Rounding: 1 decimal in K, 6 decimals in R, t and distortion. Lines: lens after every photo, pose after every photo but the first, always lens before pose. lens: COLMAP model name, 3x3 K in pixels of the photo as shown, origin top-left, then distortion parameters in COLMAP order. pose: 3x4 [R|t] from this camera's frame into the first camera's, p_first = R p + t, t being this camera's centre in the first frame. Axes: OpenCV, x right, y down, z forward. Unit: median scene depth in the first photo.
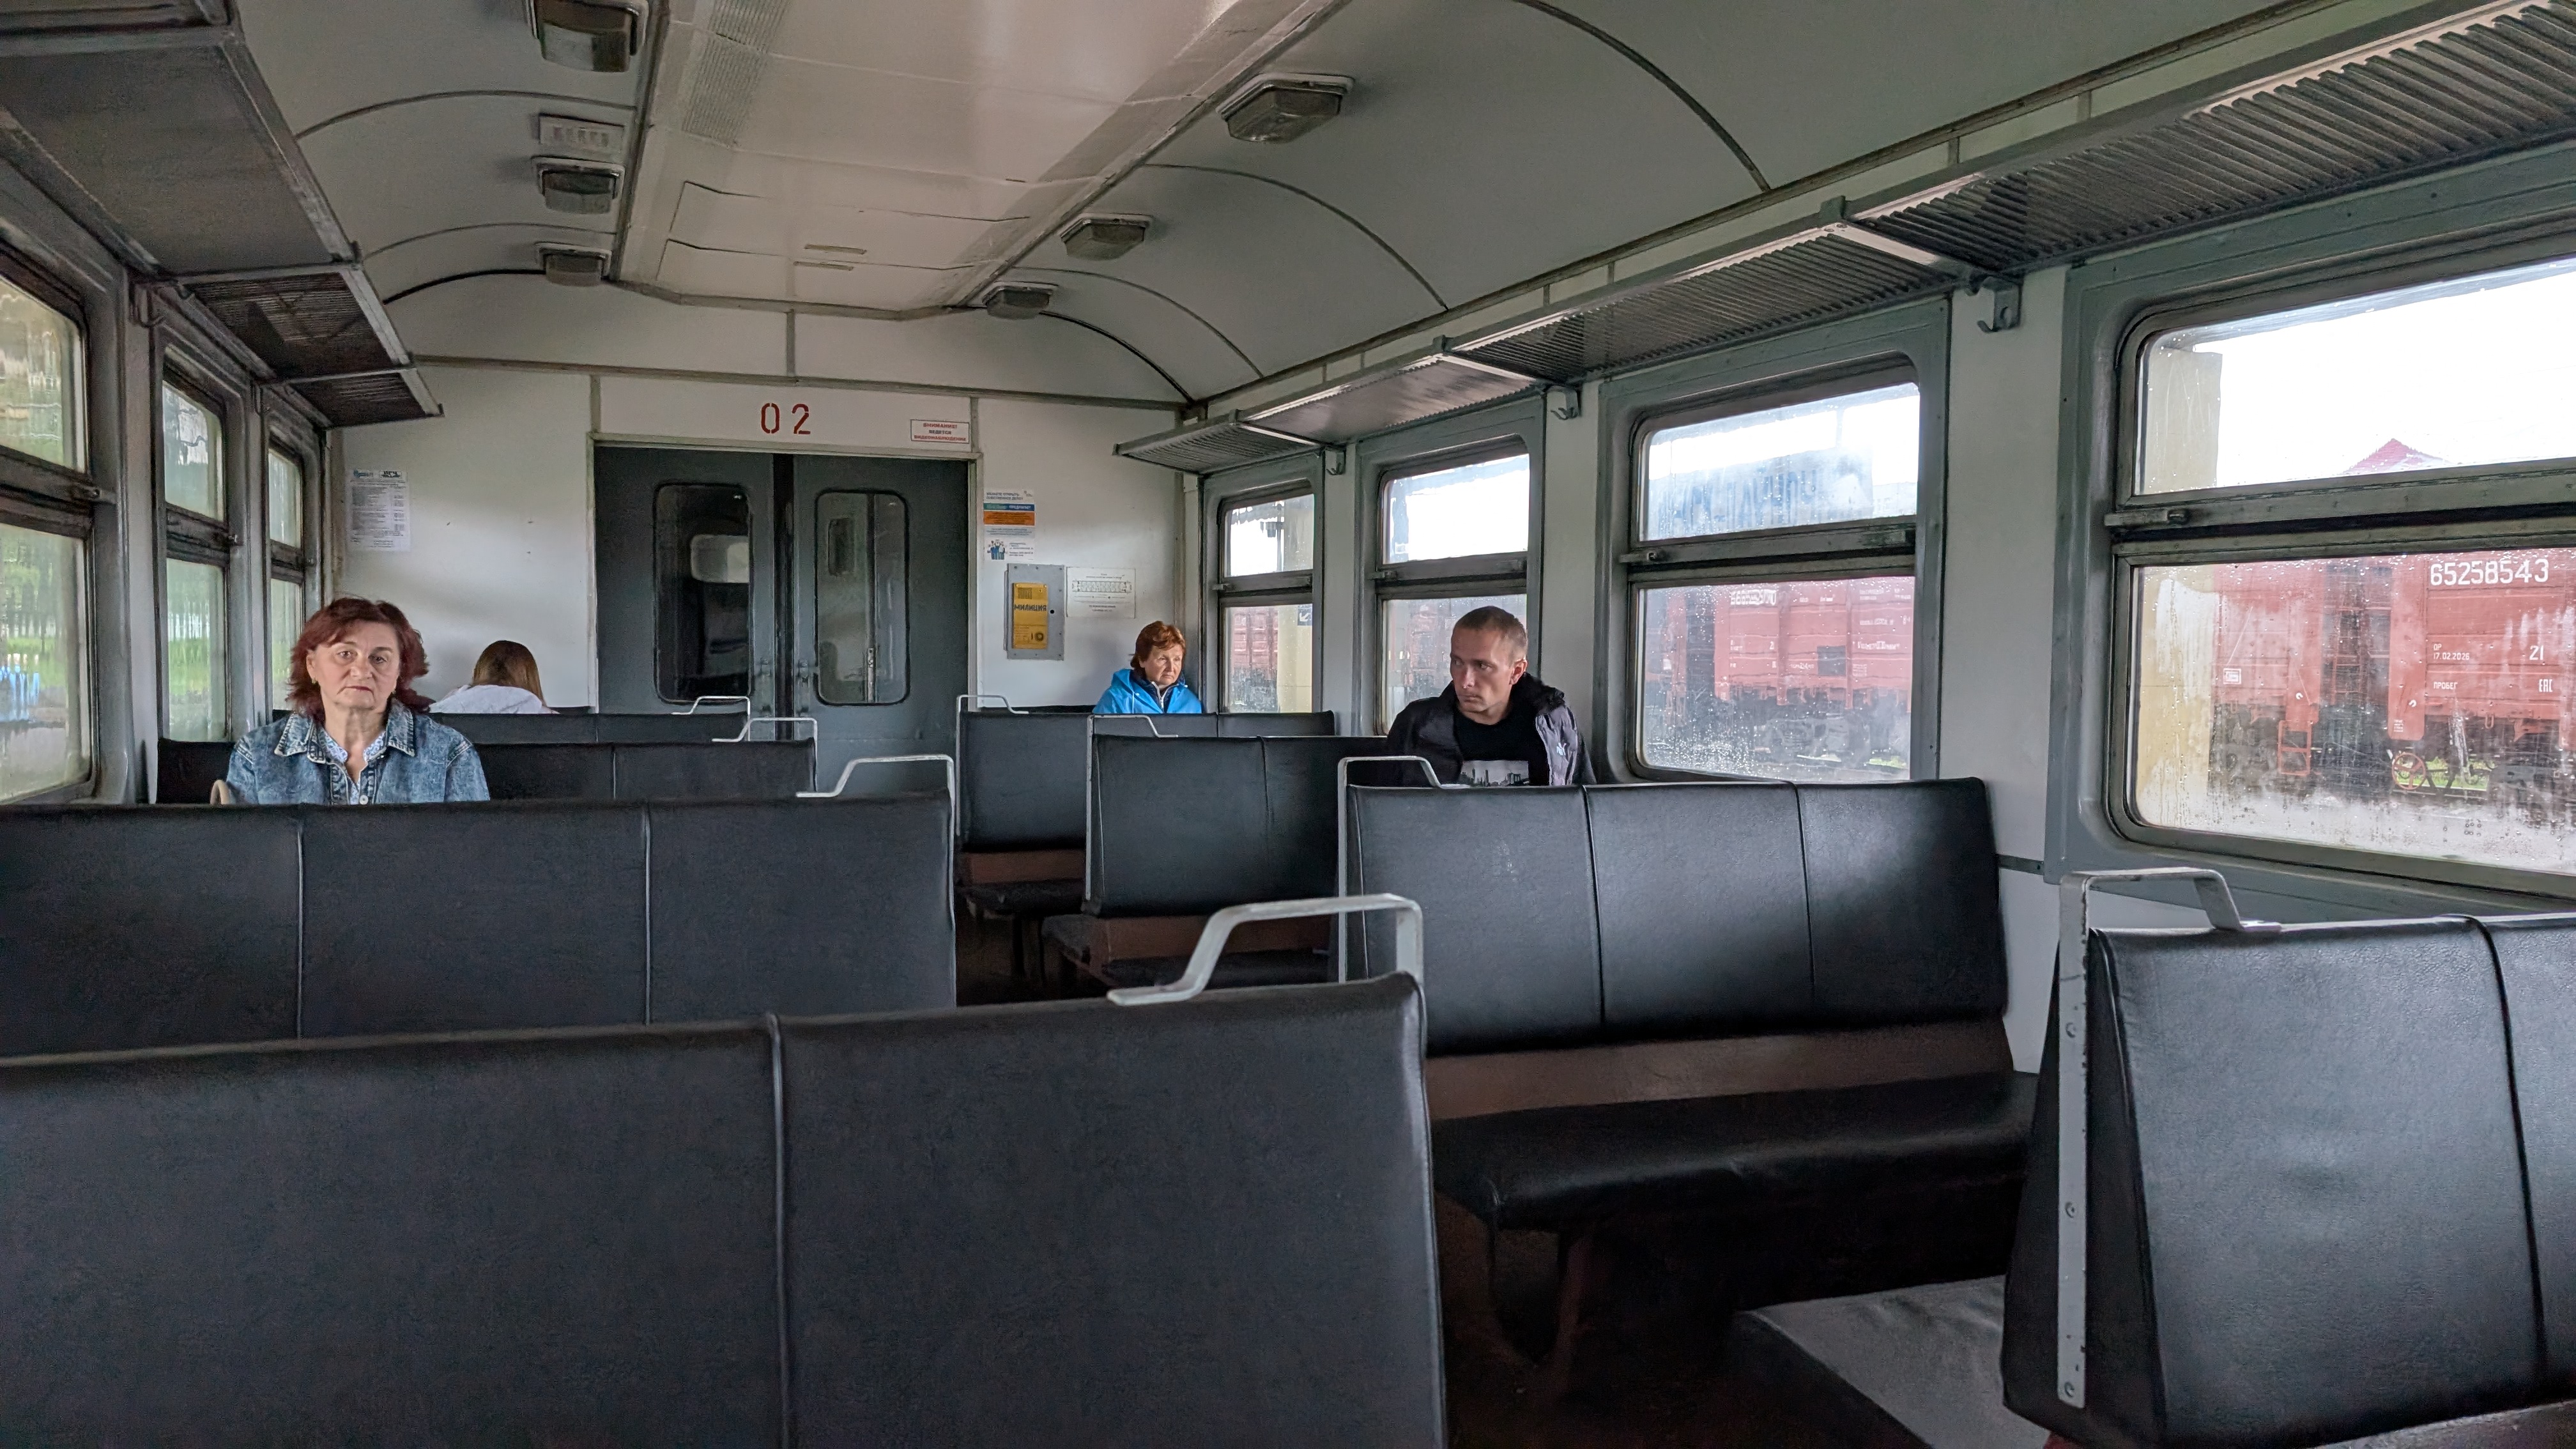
lens RADIAL K [[1838.3, 0, 1288.0], [0, 1838.3, 724.5], [0, 0, 1]] dist [0.004945, 0.001581]
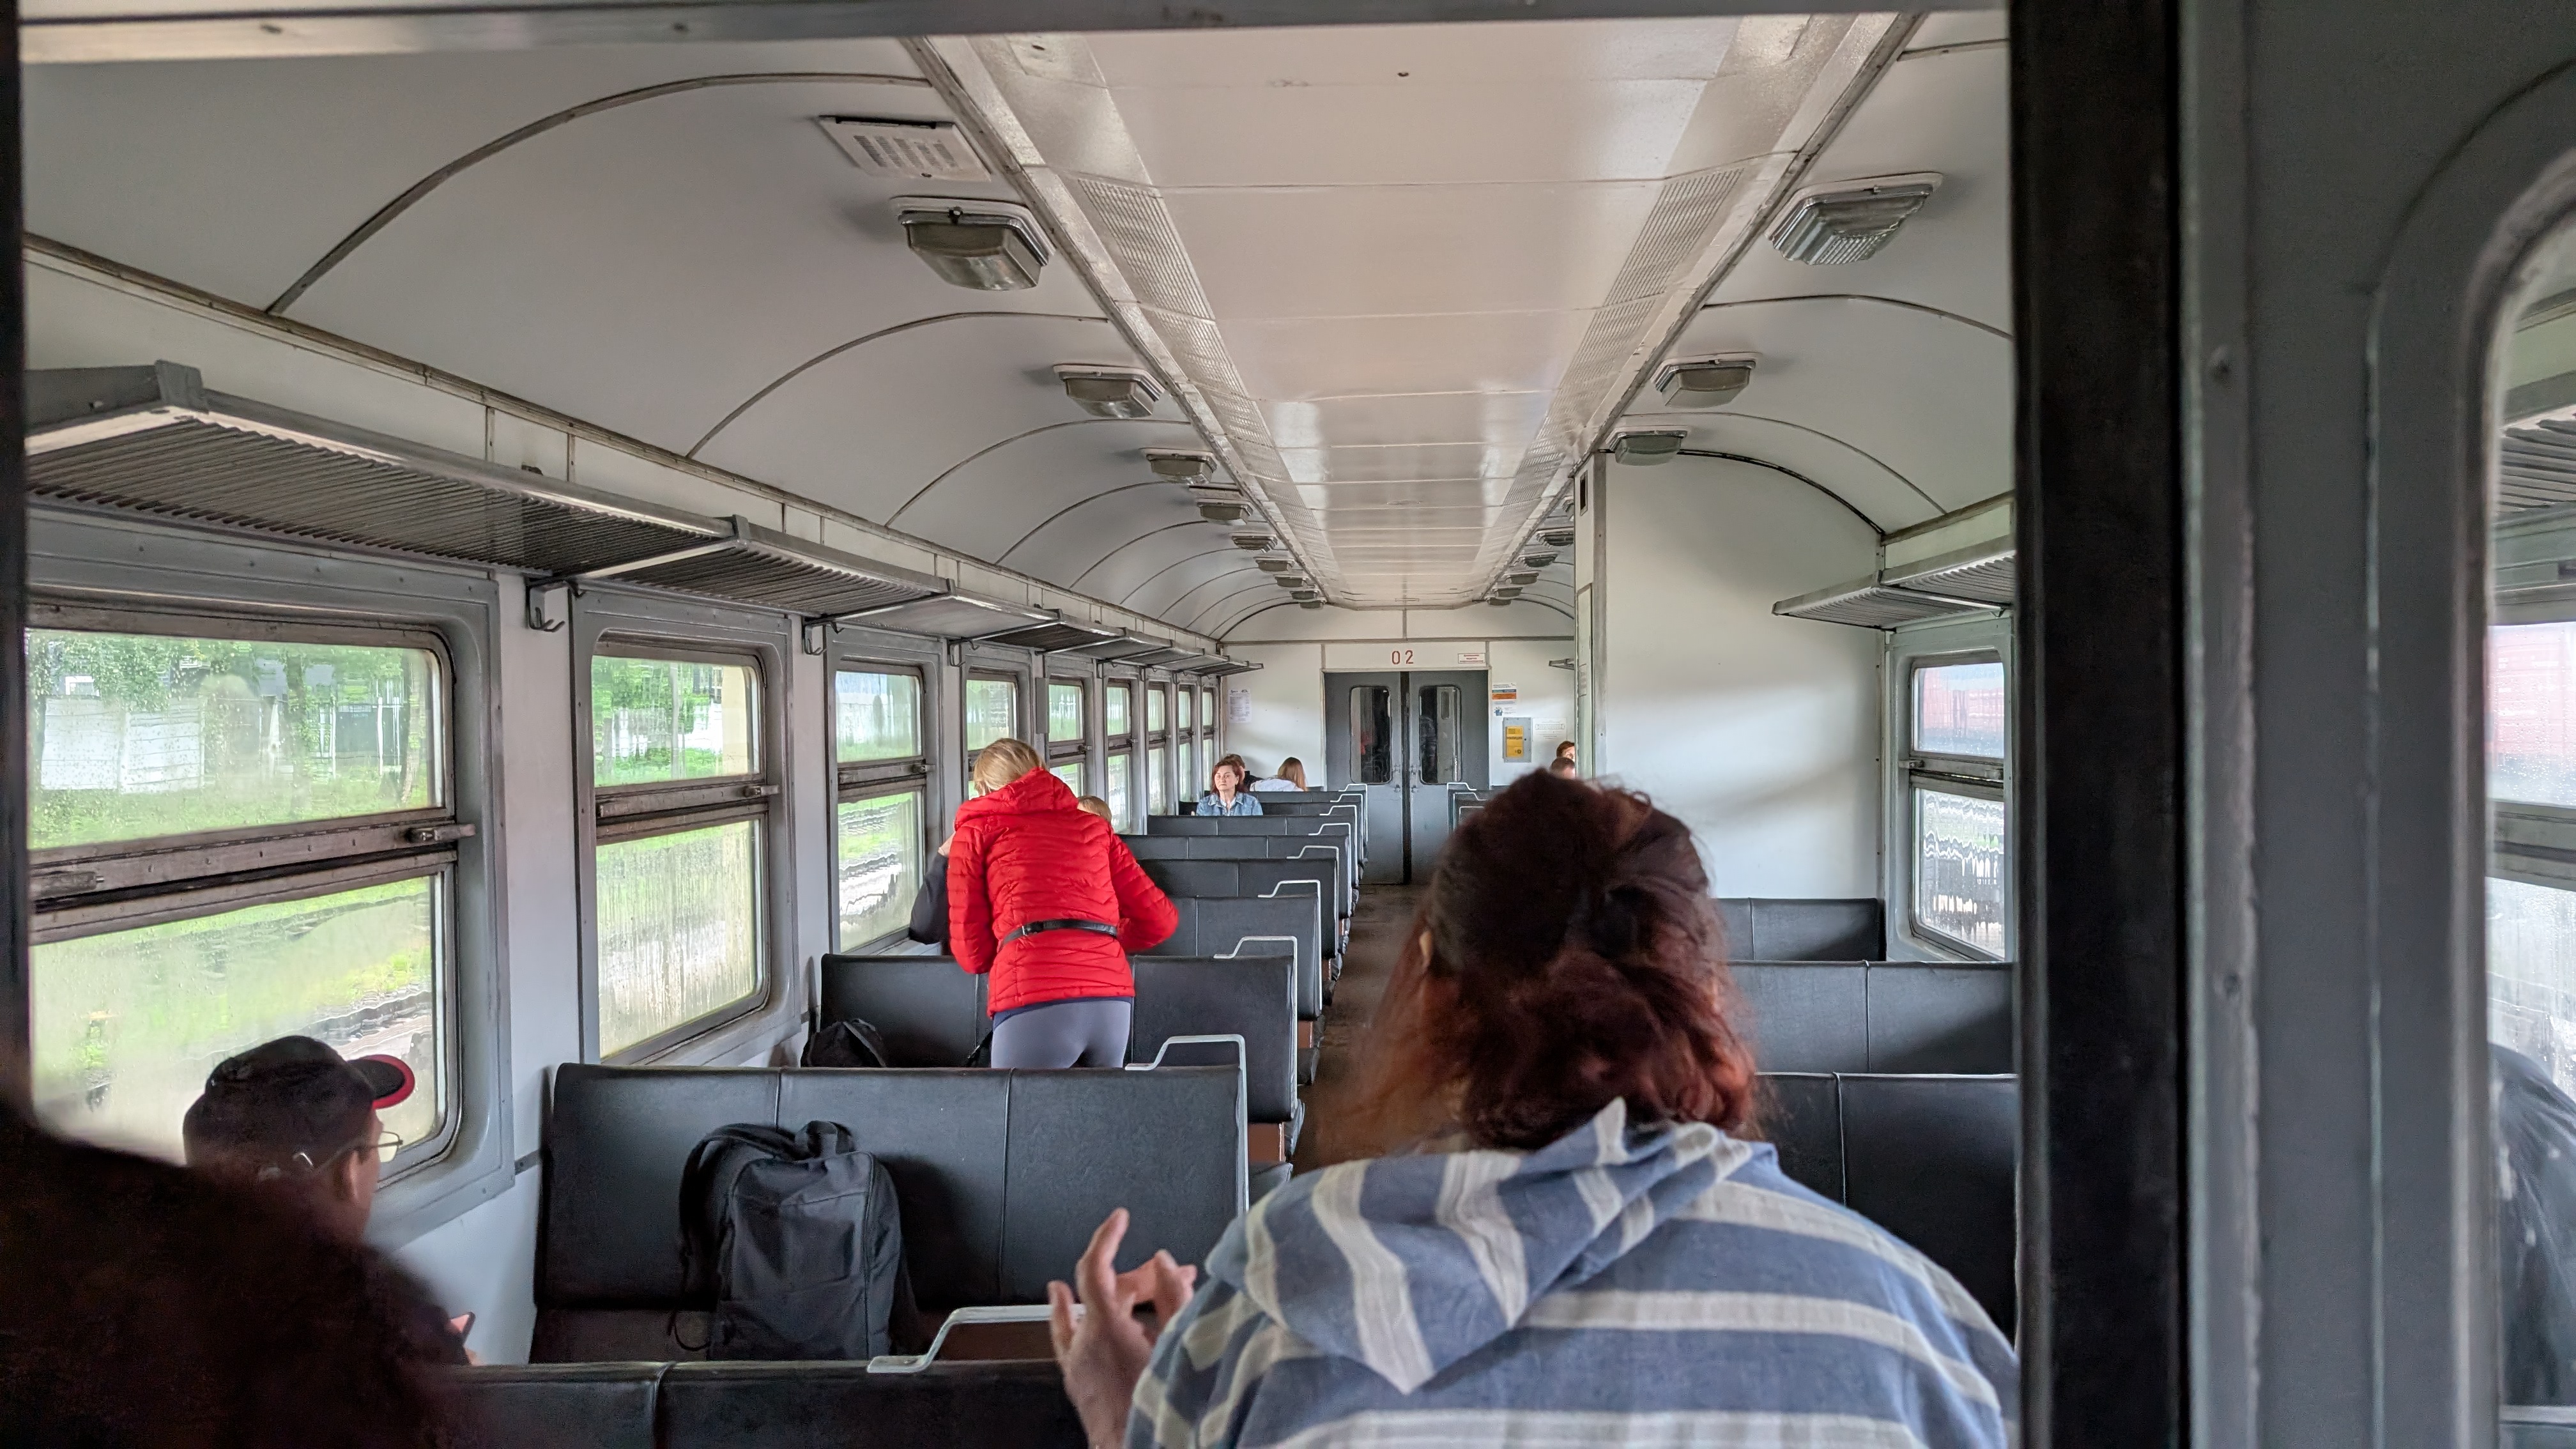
lens RADIAL K [[1838.3, 0, 1288.0], [0, 1838.3, 724.5], [0, 0, 1]] dist [0.004945, 0.001581]
pose [[0.900687, -0.023454, -0.433836, 0.570744], [0.007905, 0.999261, -0.037611, -0.001367], [0.434397, 0.030446, 0.900207, -1.074425]]
